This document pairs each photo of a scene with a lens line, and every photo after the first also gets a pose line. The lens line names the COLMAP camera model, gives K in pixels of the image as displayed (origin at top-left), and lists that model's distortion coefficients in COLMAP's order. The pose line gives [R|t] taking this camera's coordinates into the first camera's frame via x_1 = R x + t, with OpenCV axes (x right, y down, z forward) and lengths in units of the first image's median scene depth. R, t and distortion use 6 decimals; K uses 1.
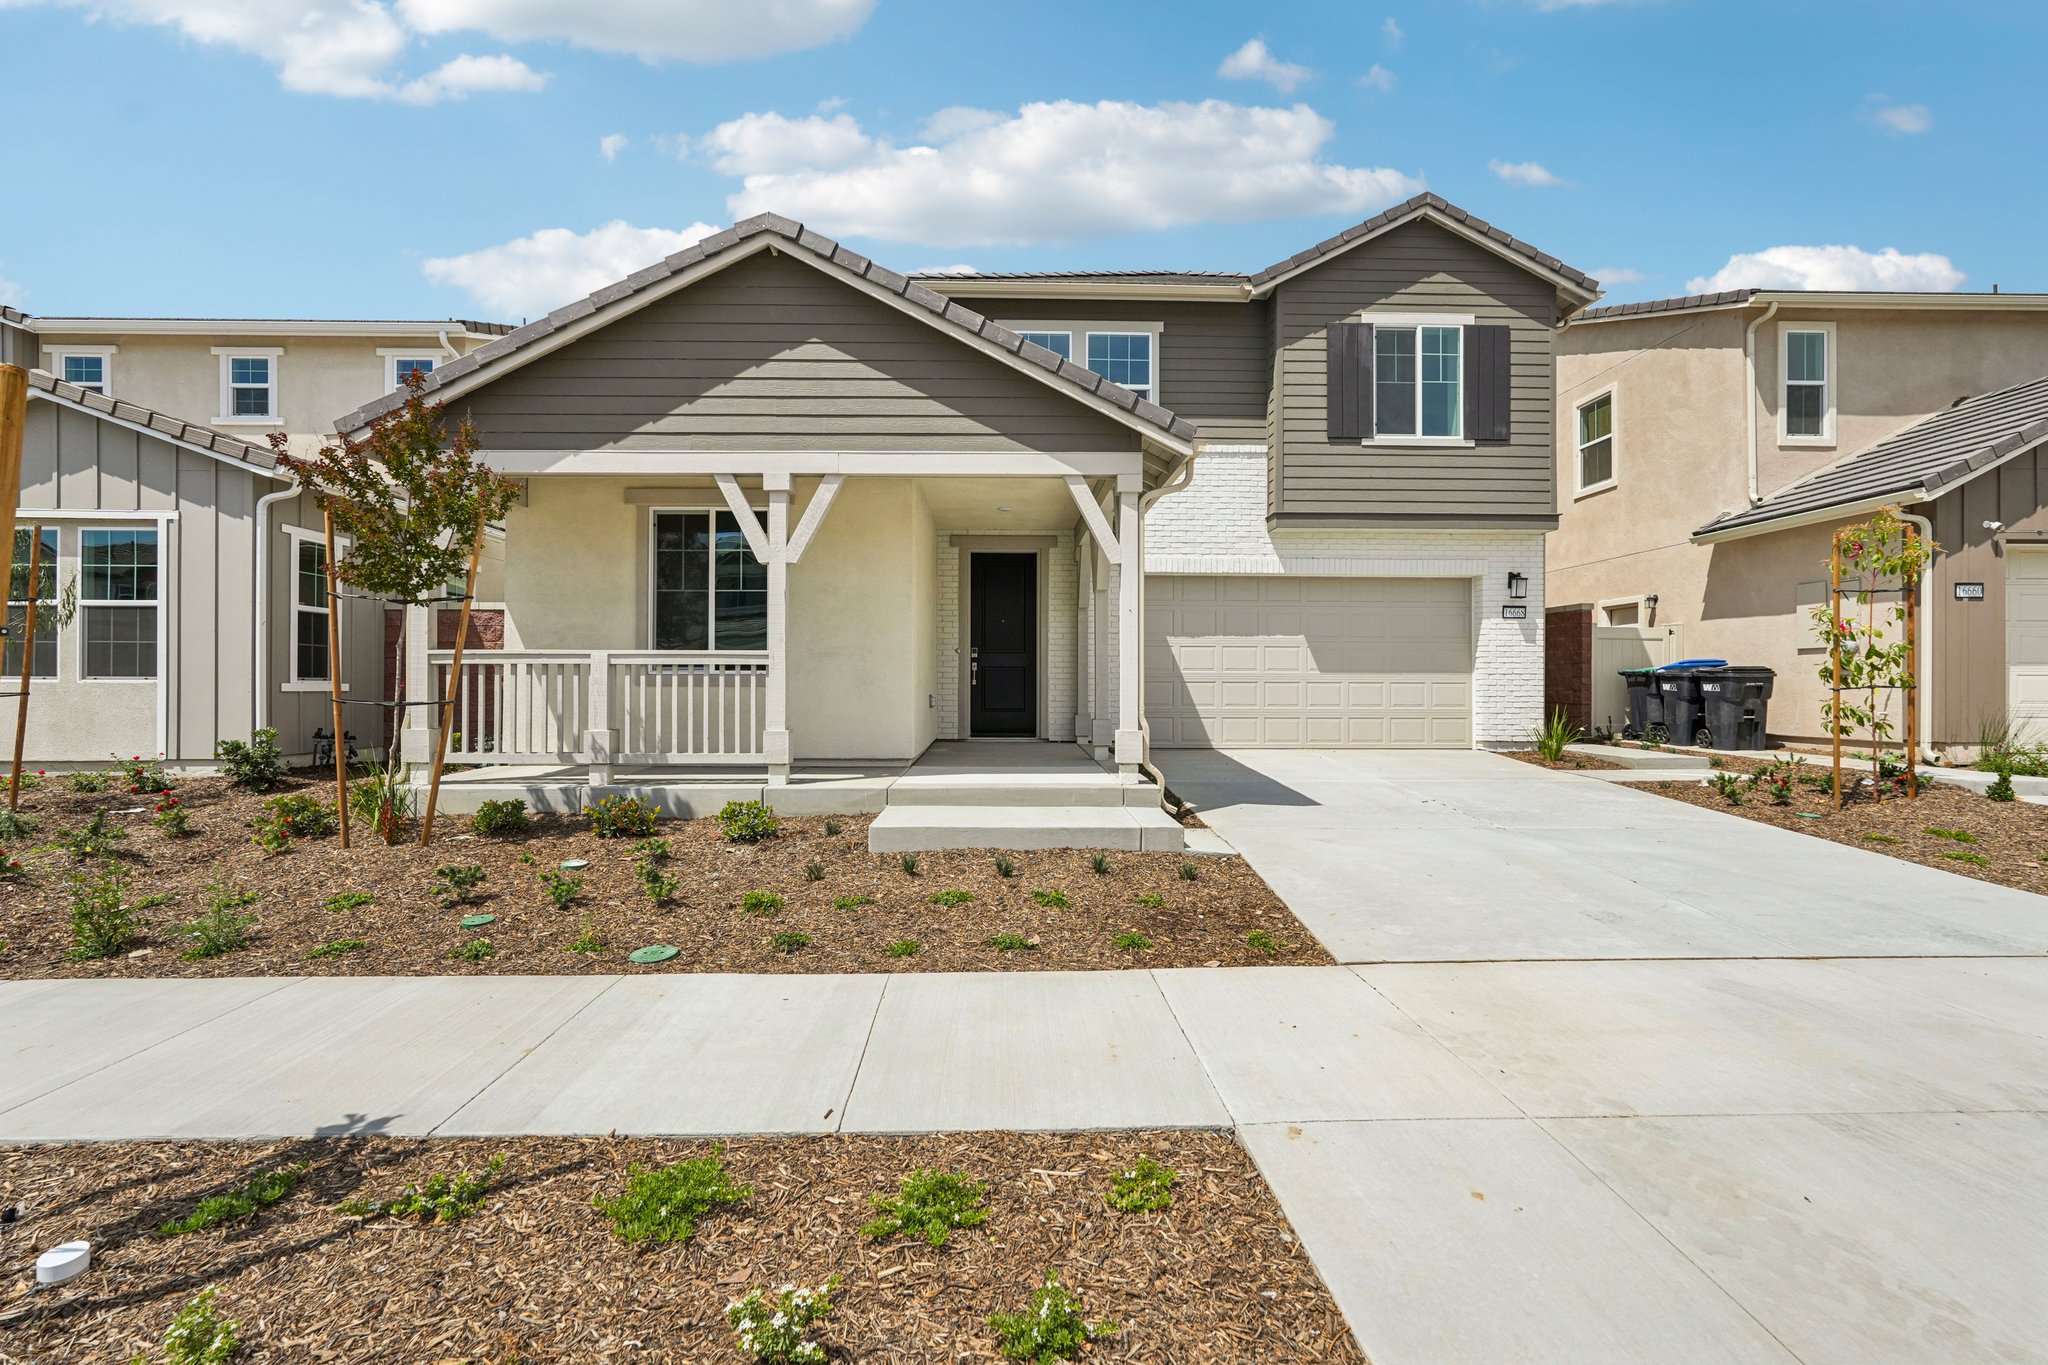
lens RADIAL K [[900.3, 0, 1024.1], [0, 900.3, 679.5], [0, 0, 1]] dist [-0.017220, 0.007211]
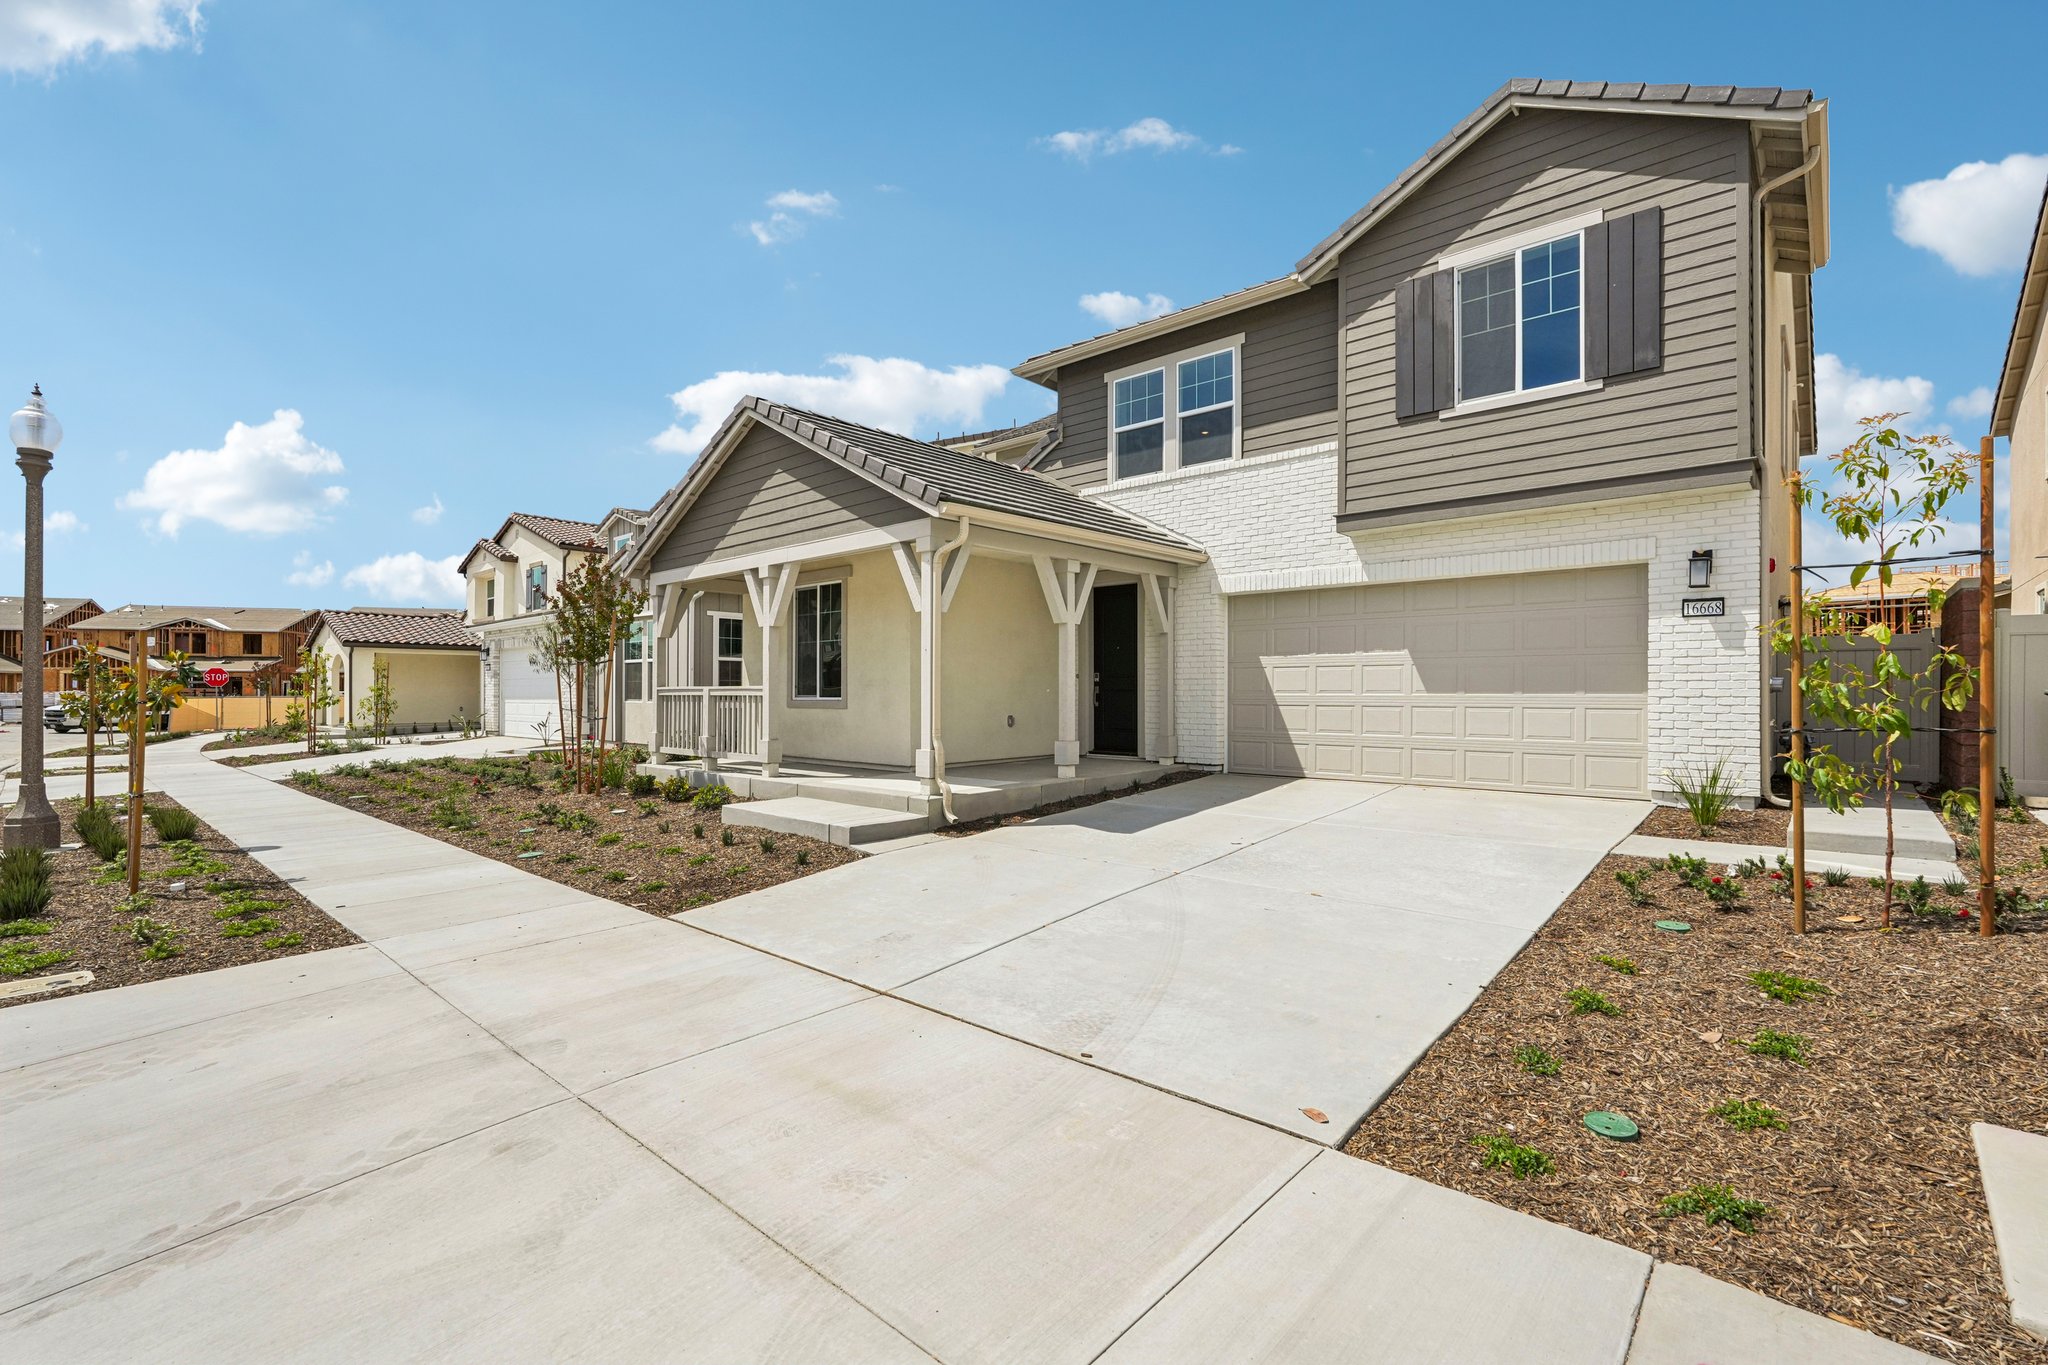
lens RADIAL K [[900.3, 0, 1028.8], [0, 900.3, 689.4], [0, 0, 1]] dist [-0.017220, 0.007211]
pose [[0.725910, -0.005449, -0.687768, 0.664213], [0.004522, 0.999985, -0.003150, -0.012138], [0.687775, -0.000823, 0.725923, 0.142385]]
